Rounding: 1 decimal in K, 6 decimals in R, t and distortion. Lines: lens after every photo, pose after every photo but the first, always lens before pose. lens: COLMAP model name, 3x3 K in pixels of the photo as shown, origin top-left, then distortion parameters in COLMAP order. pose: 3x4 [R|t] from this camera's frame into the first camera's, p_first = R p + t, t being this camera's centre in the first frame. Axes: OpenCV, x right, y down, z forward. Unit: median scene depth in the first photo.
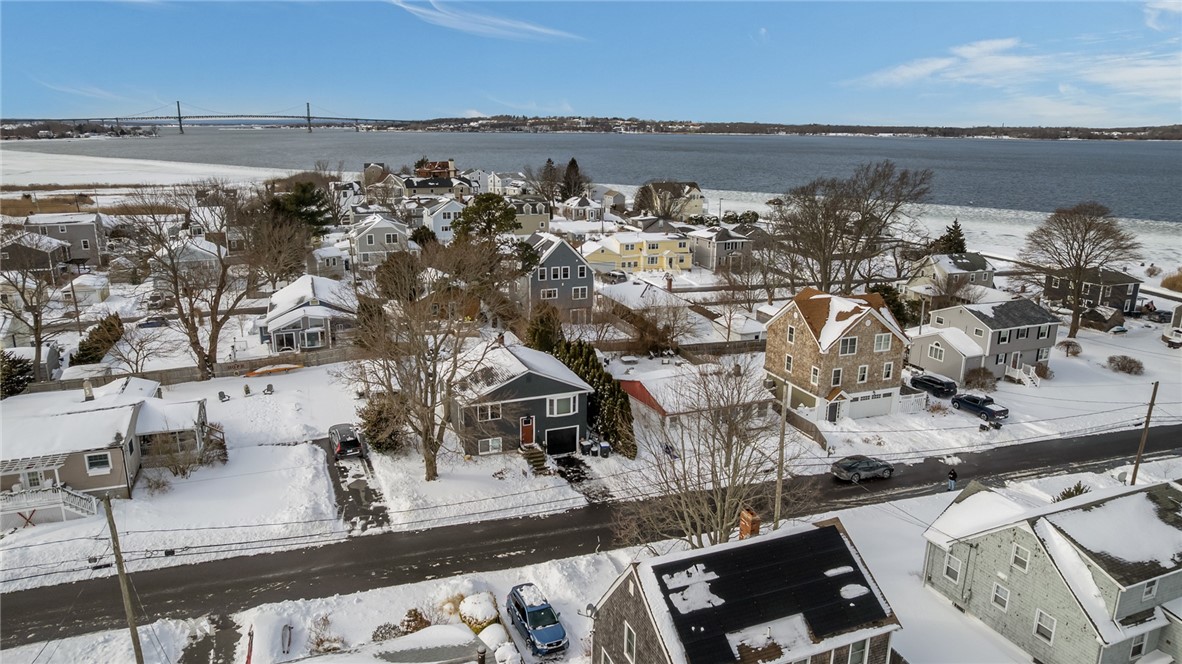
lens RADIAL K [[780.5, 0, 591.0], [0, 780.5, 332.0], [0, 0, 1]] dist [-0.039939, 0.003152]
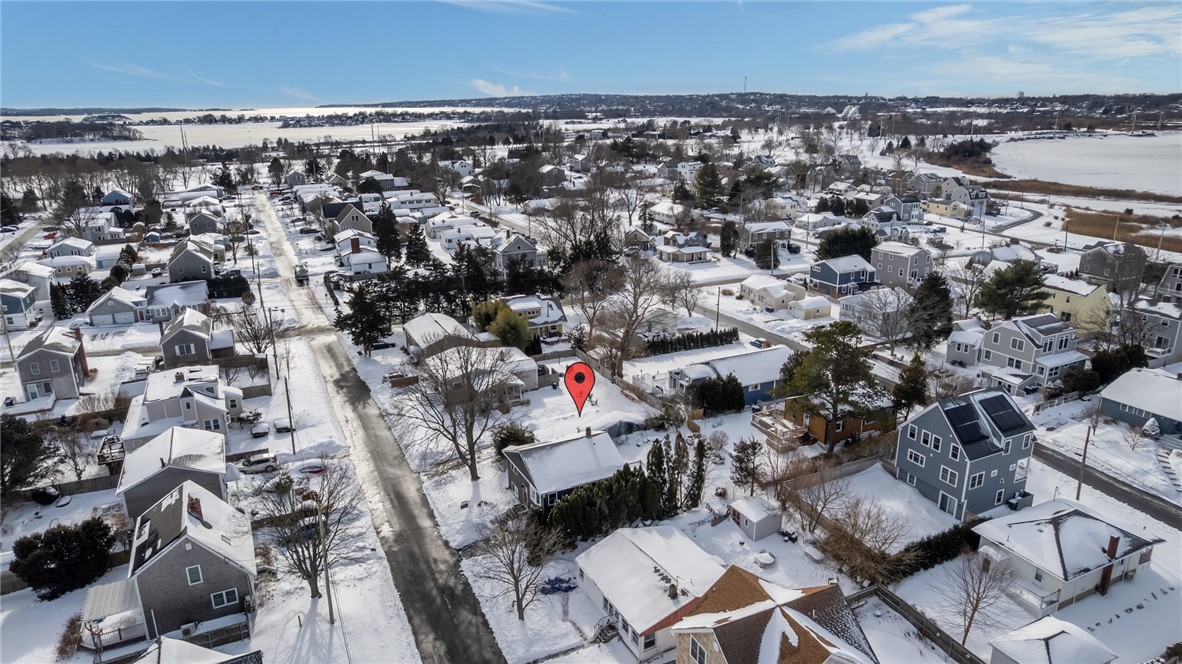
lens RADIAL K [[753.0, 0, 591.0], [0, 753.0, 332.0], [0, 0, 1]] dist [-0.073033, 0.068300]
pose [[0.072764, 0.285430, -0.955633, 1.038551], [-0.248235, 0.933203, 0.259830, -0.477679], [0.965963, 0.218315, 0.138757, 0.867871]]
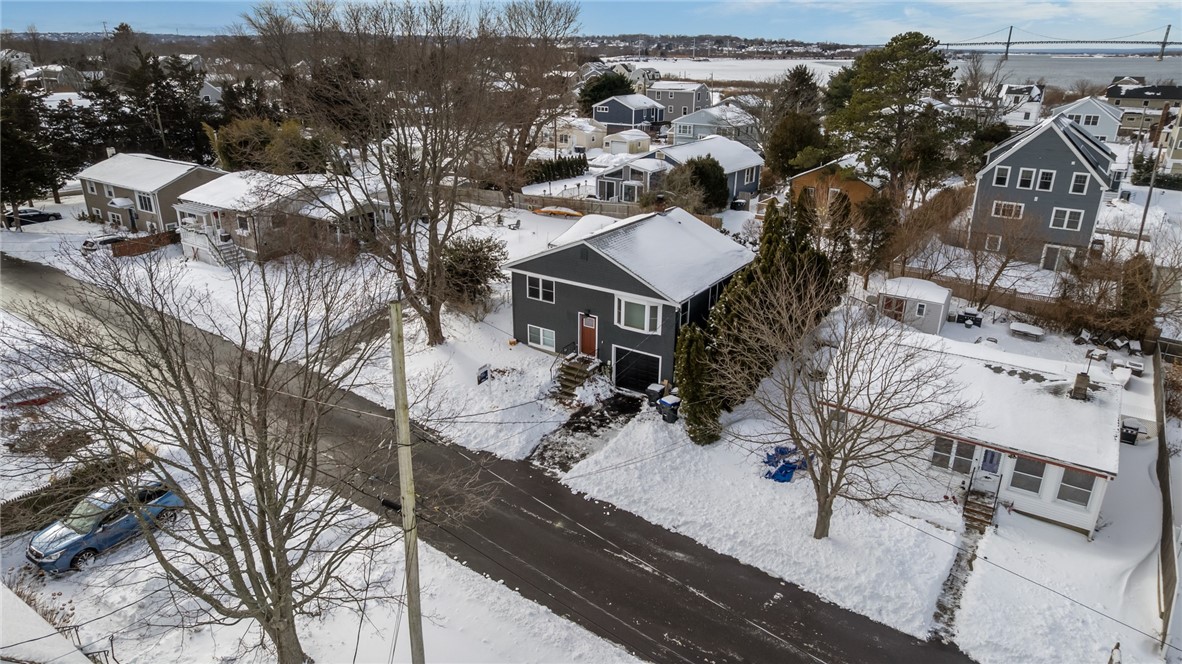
lens RADIAL K [[753.0, 0, 591.0], [0, 753.0, 332.0], [0, 0, 1]] dist [-0.073033, 0.068300]
pose [[0.561351, 0.292785, -0.774056, 0.408266], [-0.216808, 0.954687, 0.203878, -0.006072], [0.798674, 0.053375, 0.599393, 0.618043]]
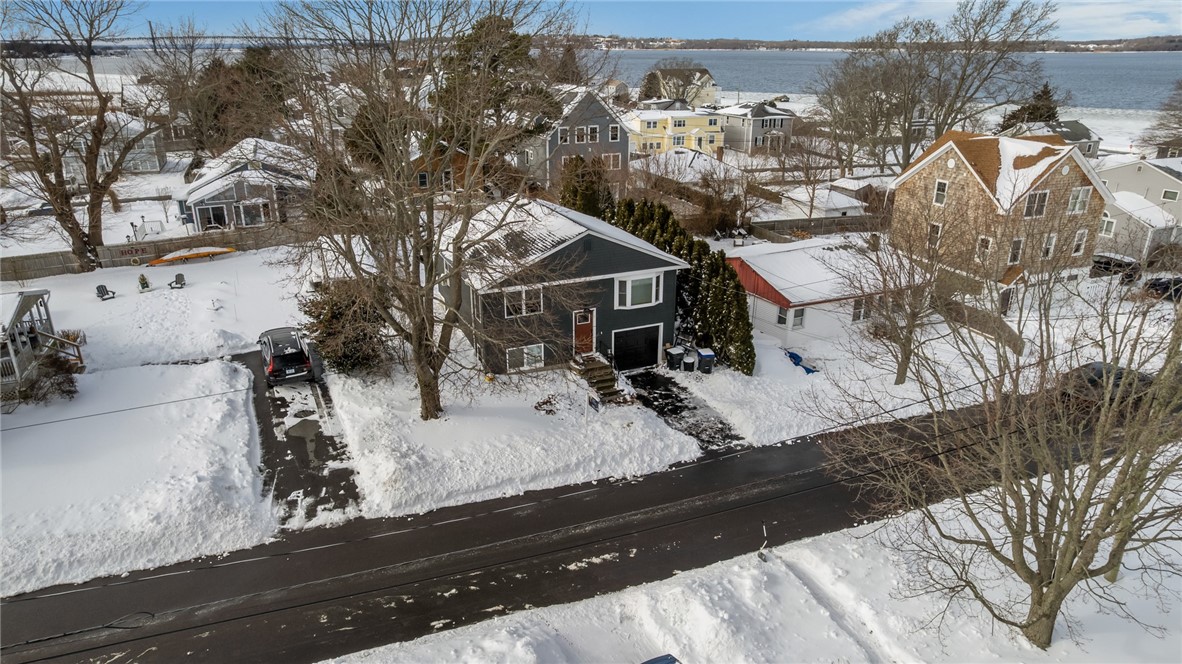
lens RADIAL K [[753.0, 0, 591.0], [0, 753.0, 332.0], [0, 0, 1]] dist [-0.073033, 0.068300]
pose [[0.999624, -0.018087, 0.020627, -0.087736], [0.015777, 0.994120, 0.107125, 0.062411], [-0.022443, -0.106760, 0.994032, 0.407861]]
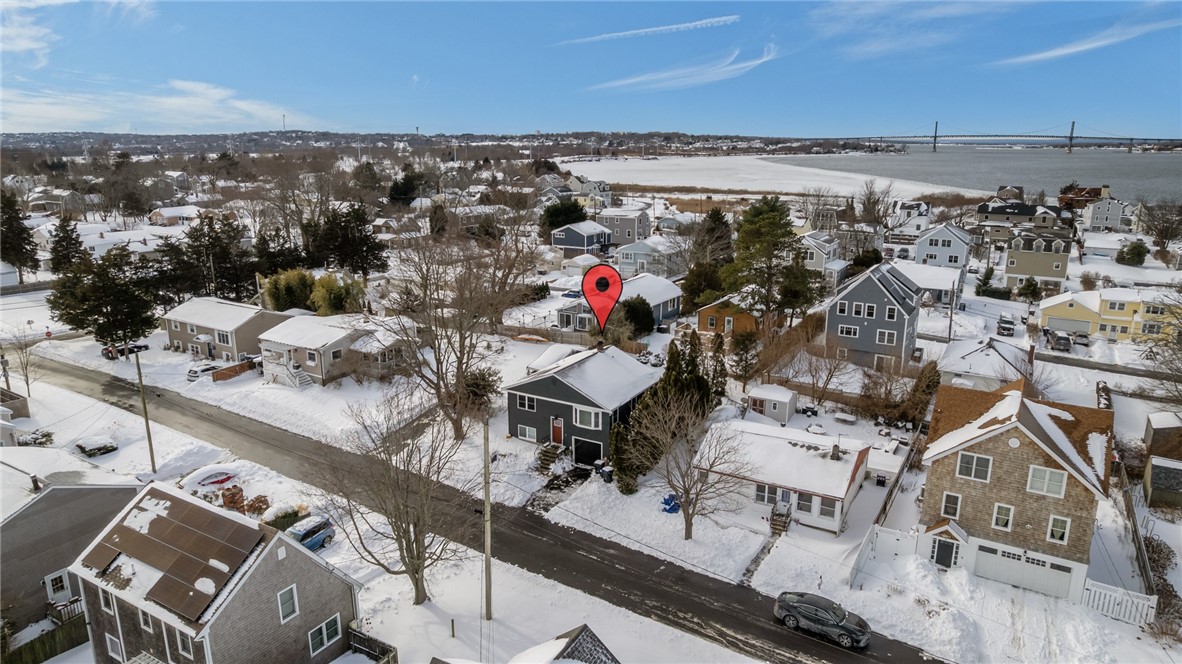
lens RADIAL K [[753.0, 0, 591.0], [0, 753.0, 332.0], [0, 0, 1]] dist [-0.073033, 0.068300]
pose [[0.609117, 0.188808, -0.770278, 0.701024], [-0.199938, 0.976435, 0.081234, -0.095624], [0.767464, 0.104527, 0.632513, 0.375879]]
